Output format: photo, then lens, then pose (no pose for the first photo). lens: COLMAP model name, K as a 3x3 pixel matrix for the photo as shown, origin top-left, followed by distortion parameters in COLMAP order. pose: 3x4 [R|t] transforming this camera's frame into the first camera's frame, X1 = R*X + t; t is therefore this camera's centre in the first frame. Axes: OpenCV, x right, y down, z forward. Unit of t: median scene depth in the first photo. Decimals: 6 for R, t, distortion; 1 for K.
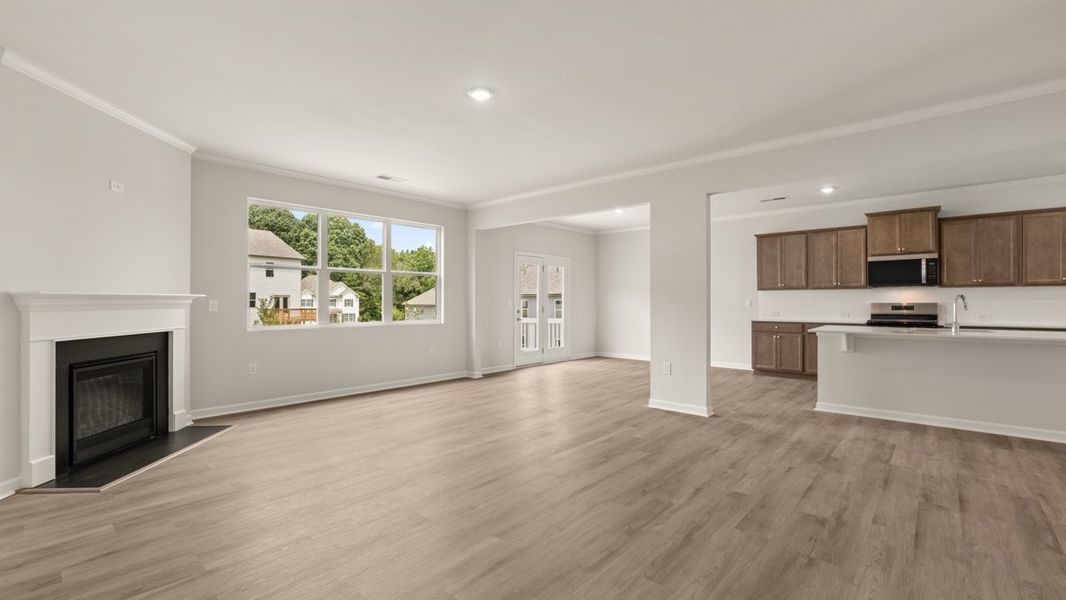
lens RADIAL K [[462.9, 0, 531.9], [0, 462.9, 299.0], [0, 0, 1]] dist [-0.004414, 0.000863]
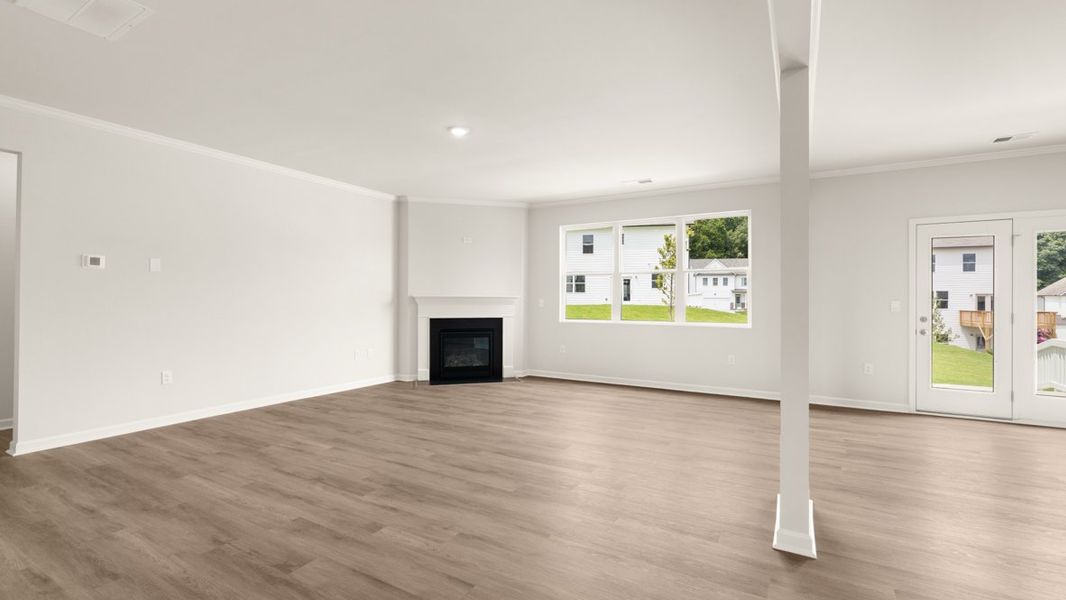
lens RADIAL K [[462.9, 0, 523.2], [0, 462.9, 299.5], [0, 0, 1]] dist [-0.004414, 0.000863]
pose [[0.190467, -0.000023, -0.981694, 1.349478], [0.001108, 0.999999, 0.000192, 0.002305], [0.981693, -0.001124, 0.190467, 1.120660]]
